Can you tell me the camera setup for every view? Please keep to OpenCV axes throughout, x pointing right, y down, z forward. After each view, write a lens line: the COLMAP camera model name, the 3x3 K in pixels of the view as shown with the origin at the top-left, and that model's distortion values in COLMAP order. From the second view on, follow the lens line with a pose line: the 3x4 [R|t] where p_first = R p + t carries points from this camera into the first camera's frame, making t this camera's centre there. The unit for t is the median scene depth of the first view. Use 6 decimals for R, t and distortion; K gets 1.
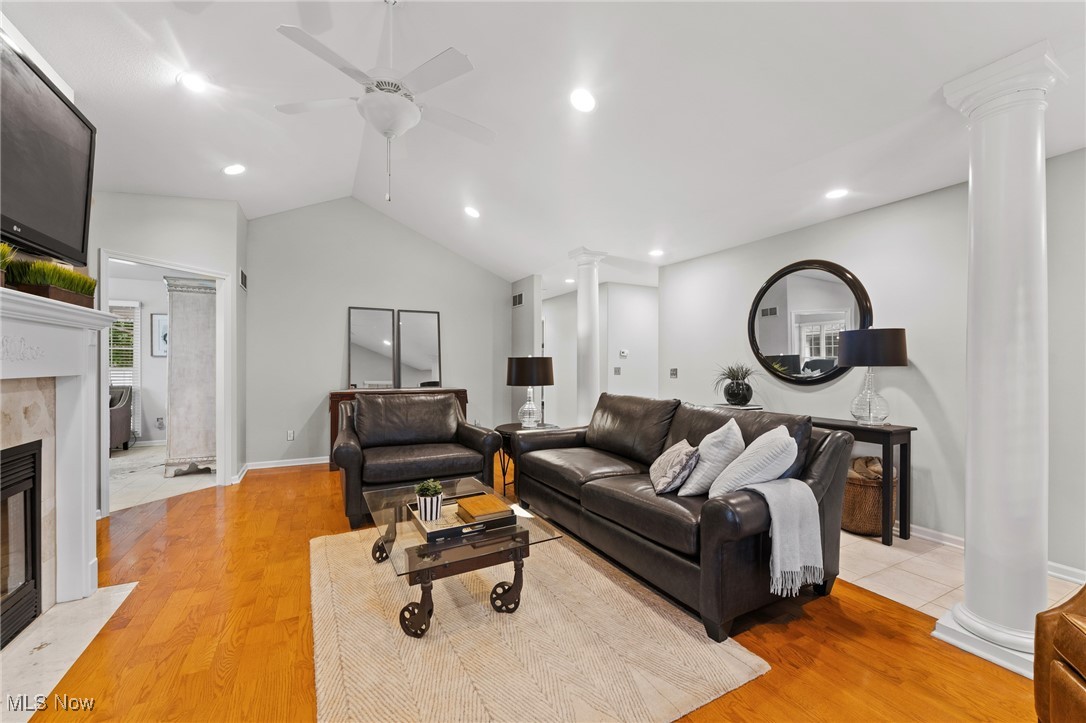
lens RADIAL K [[437.9, 0, 543.8], [0, 437.9, 366.0], [0, 0, 1]] dist [-0.008511, 0.001388]
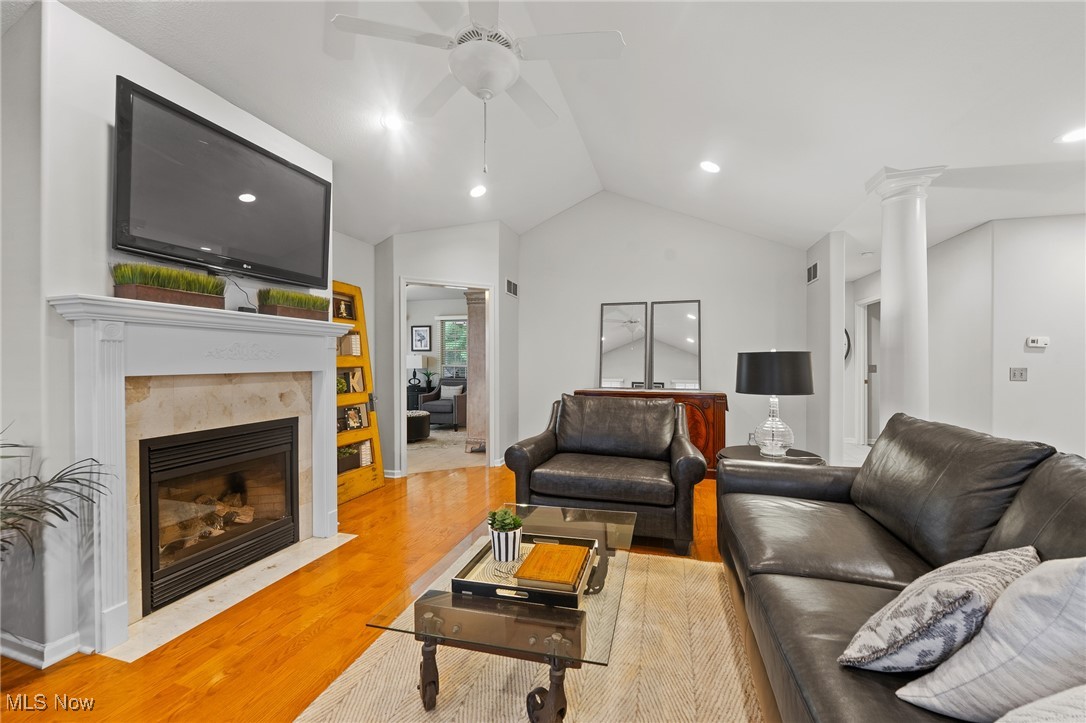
lens RADIAL K [[437.9, 0, 547.5], [0, 437.9, 365.2], [0, 0, 1]] dist [-0.008511, 0.001388]
pose [[0.716356, 0.003962, -0.697723, 0.247276], [-0.002414, 0.999992, 0.003201, -0.001207], [0.697730, -0.000609, 0.716360, 0.349416]]
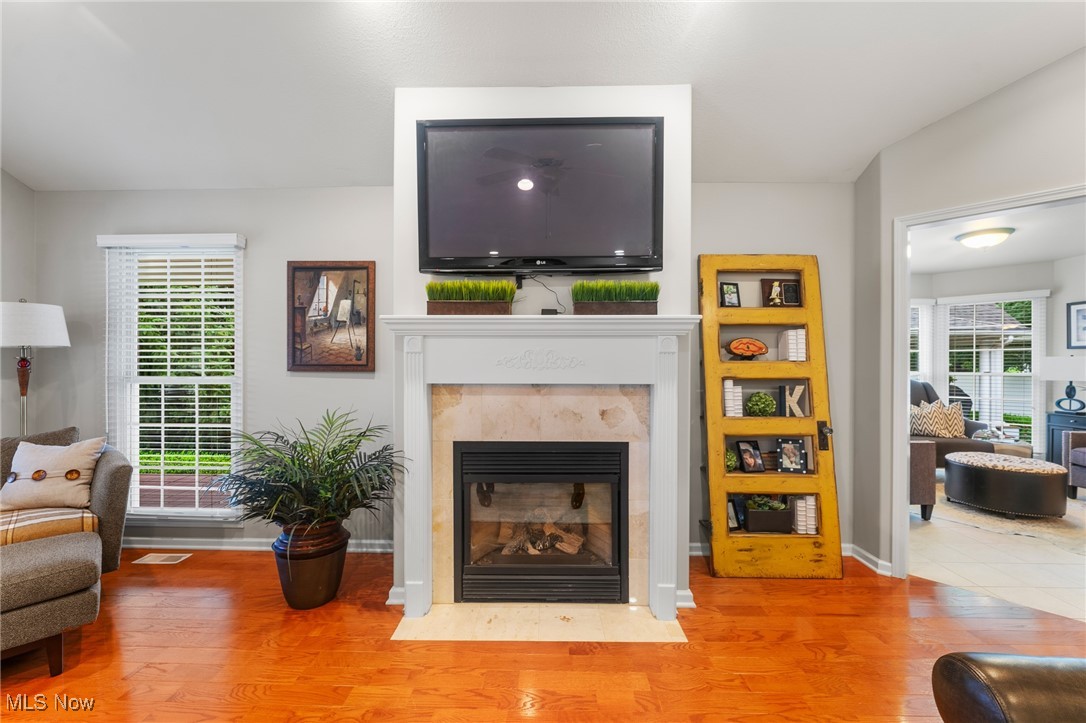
lens RADIAL K [[437.9, 0, 542.9], [0, 437.9, 367.0], [0, 0, 1]] dist [-0.008511, 0.001388]
pose [[-0.487731, 0.004743, -0.872981, -0.068823], [-0.007658, 0.999924, 0.009711, -0.016301], [0.872960, 0.011422, -0.487658, 0.845637]]
